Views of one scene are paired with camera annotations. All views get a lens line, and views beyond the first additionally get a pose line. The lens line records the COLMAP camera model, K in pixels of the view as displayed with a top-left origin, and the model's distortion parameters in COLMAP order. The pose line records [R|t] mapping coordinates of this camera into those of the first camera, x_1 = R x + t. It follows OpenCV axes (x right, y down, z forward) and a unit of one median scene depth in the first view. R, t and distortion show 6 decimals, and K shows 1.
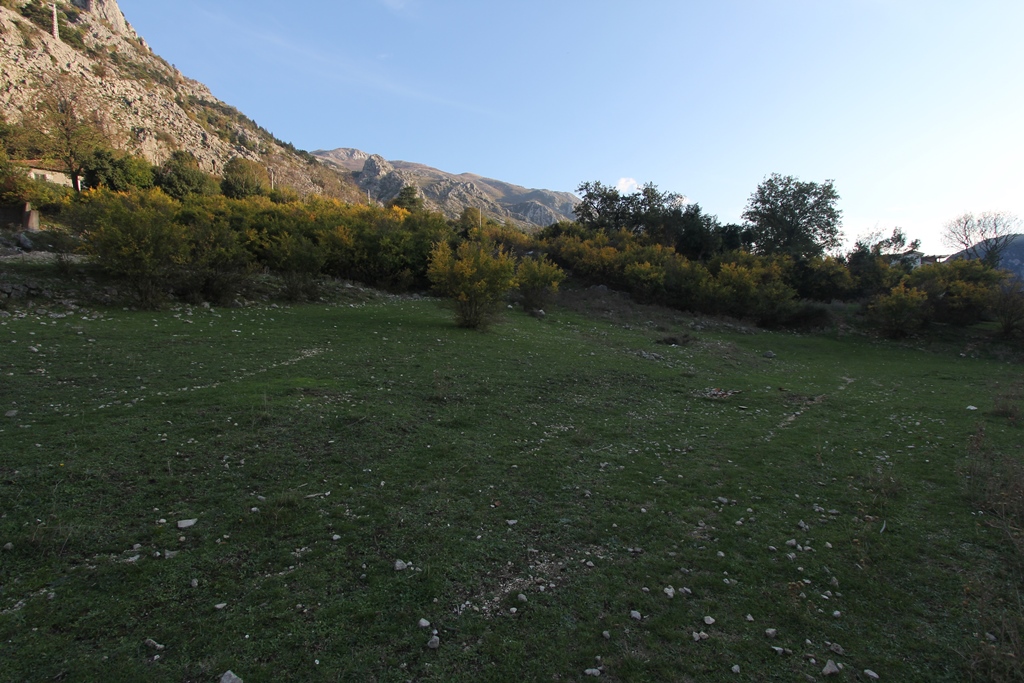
lens RADIAL K [[476.1, 0, 511.5], [0, 476.1, 352.2], [0, 0, 1]] dist [-0.017894, 0.003920]
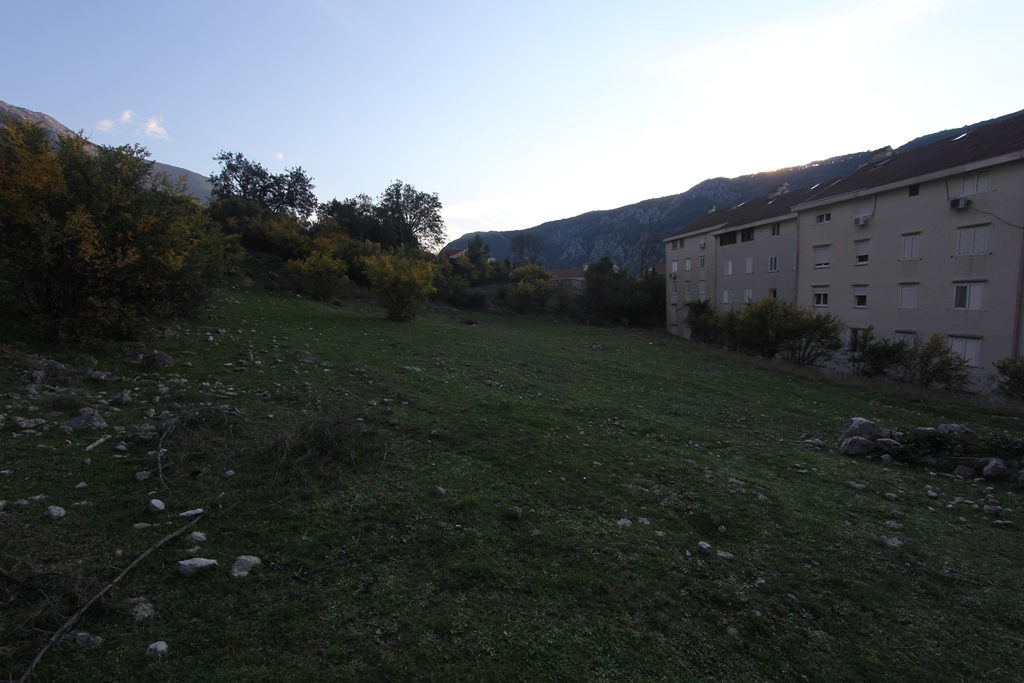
lens RADIAL K [[476.1, 0, 511.3], [0, 476.1, 348.9], [0, 0, 1]] dist [-0.017894, 0.003920]
pose [[0.637517, -0.089764, 0.765189, -0.235221], [0.050084, 0.995917, 0.075103, -0.014433], [-0.768807, -0.009555, 0.639410, -0.026686]]
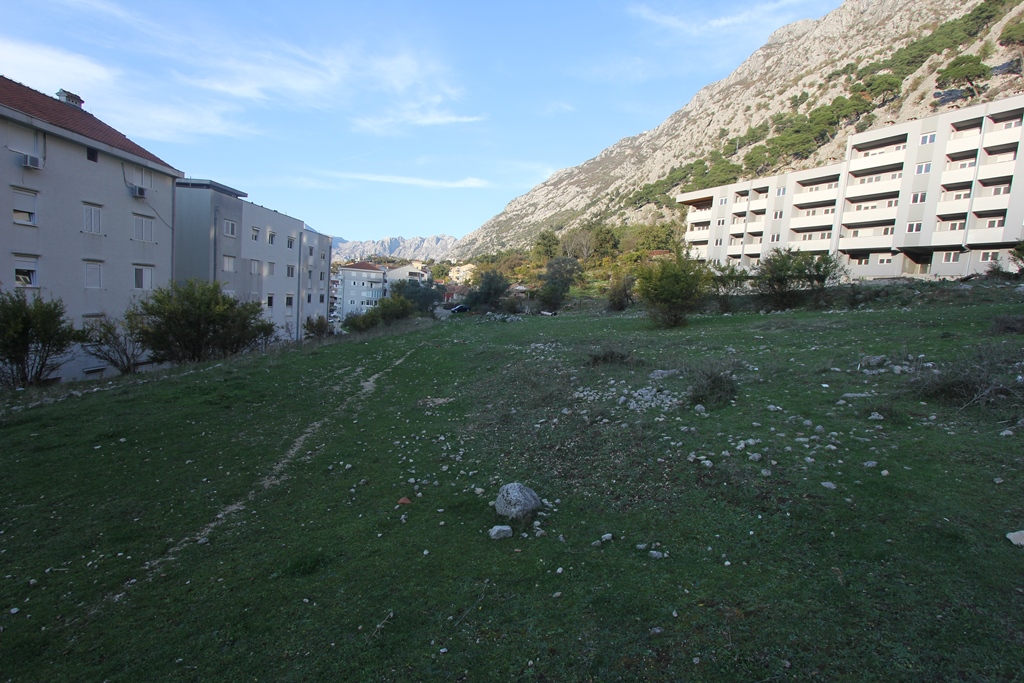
lens RADIAL K [[476.1, 0, 507.6], [0, 476.1, 347.9], [0, 0, 1]] dist [-0.017894, 0.003920]
pose [[-0.776740, 0.020742, -0.629480, 0.253926], [-0.086600, 0.986447, 0.139364, -0.033580], [0.623839, 0.162763, -0.764417, 0.424685]]
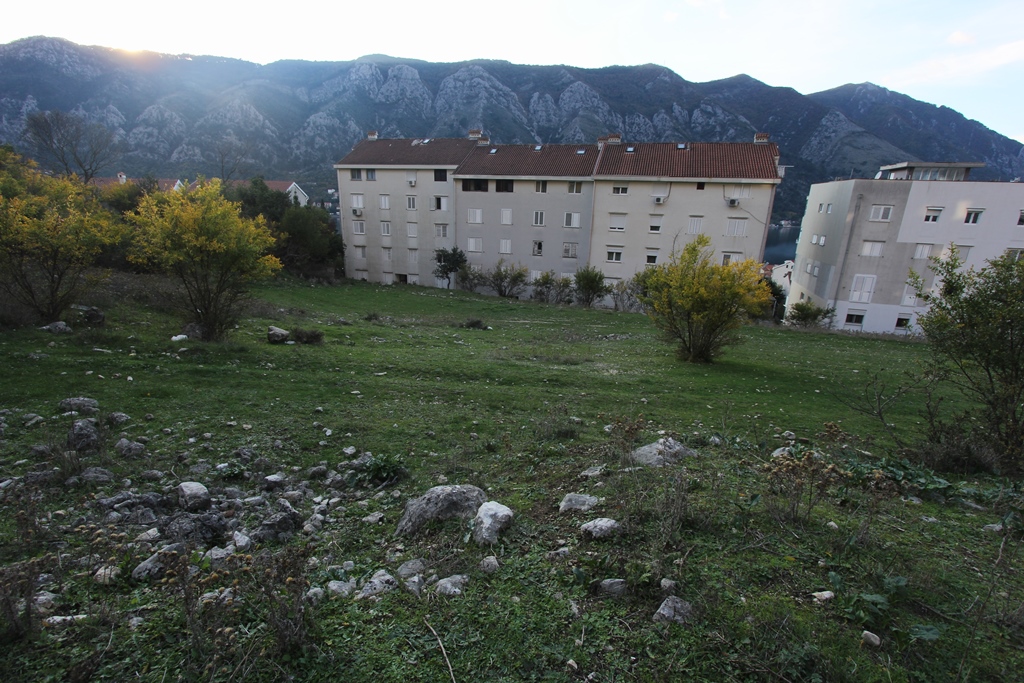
lens RADIAL K [[476.1, 0, 509.0], [0, 476.1, 345.7], [0, 0, 1]] dist [-0.017894, 0.003920]
pose [[-0.413287, -0.259273, 0.872910, -0.167923], [0.013078, 0.956820, 0.290388, -0.081413], [-0.910507, 0.131430, -0.392051, 0.411542]]
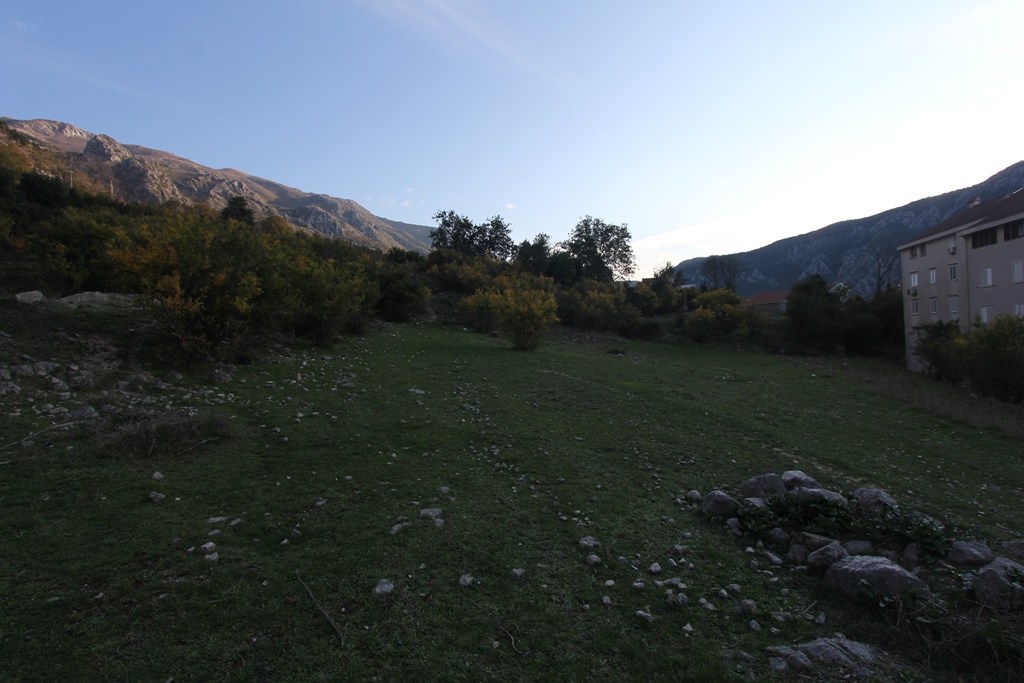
lens RADIAL K [[476.1, 0, 511.6], [0, 476.1, 347.0], [0, 0, 1]] dist [-0.017894, 0.003920]
pose [[0.906213, -0.045529, 0.420363, -0.182190], [0.058644, 0.998111, -0.018319, -0.009064], [-0.418734, 0.041253, 0.907171, -0.069080]]
